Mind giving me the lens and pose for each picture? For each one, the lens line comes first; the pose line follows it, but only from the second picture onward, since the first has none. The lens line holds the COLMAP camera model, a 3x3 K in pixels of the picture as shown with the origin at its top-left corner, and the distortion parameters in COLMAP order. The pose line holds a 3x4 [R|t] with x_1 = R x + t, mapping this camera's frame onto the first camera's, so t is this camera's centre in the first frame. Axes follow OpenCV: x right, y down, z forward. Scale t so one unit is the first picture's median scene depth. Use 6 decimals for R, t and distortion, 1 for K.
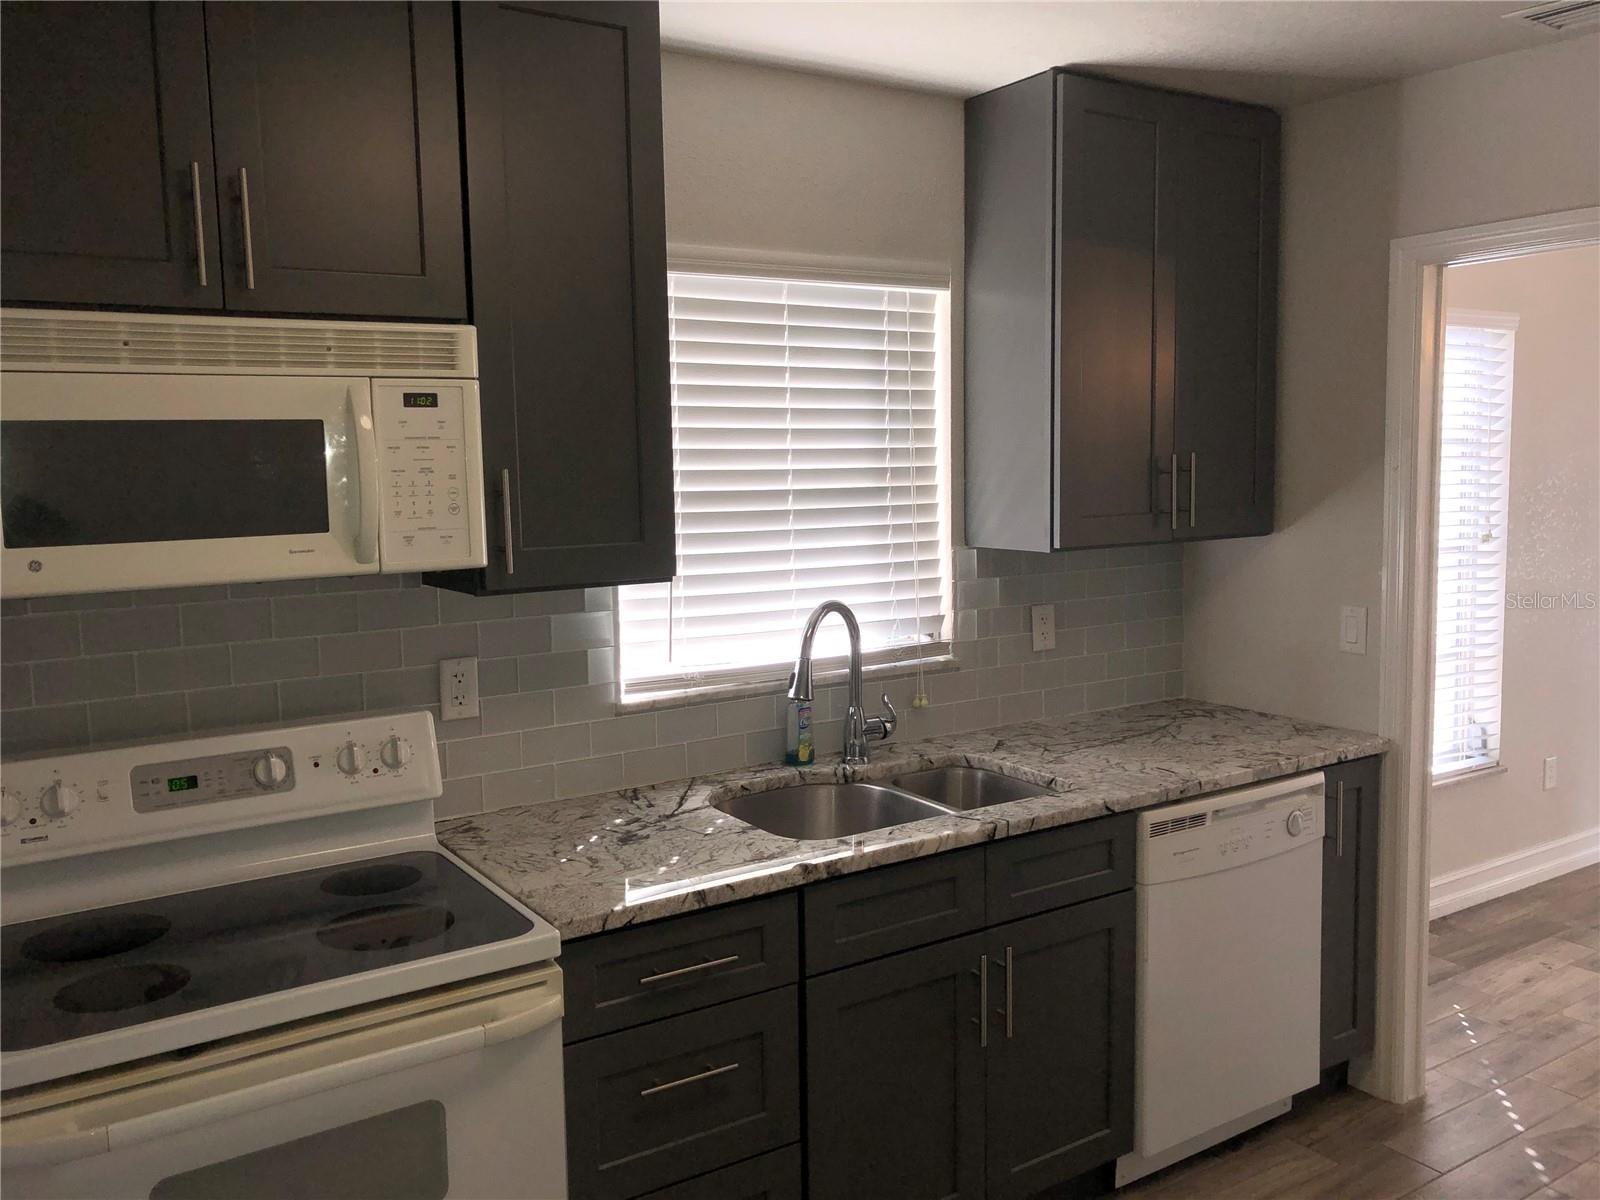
lens RADIAL K [[1311.8, 0, 801.7], [0, 1311.8, 579.5], [0, 0, 1]] dist [0.060752, -0.002692]
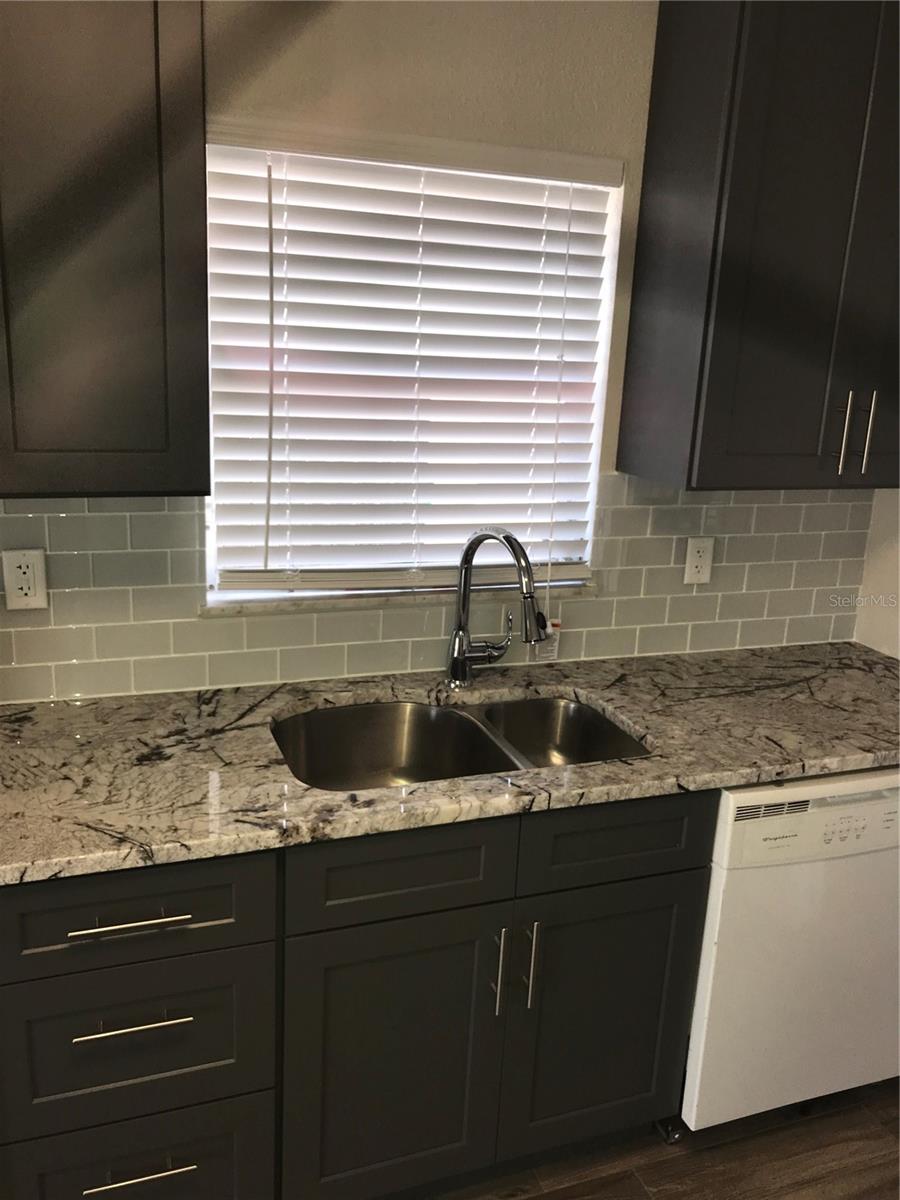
lens RADIAL K [[994.7, 0, 450.0], [0, 994.7, 600.0], [0, 0, 1]] dist [0.028035, -0.002436]
pose [[0.973731, 0.117370, -0.195119, 0.198053], [-0.084862, 0.982239, 0.167346, -0.054553], [0.211295, -0.146392, 0.966397, 0.323805]]
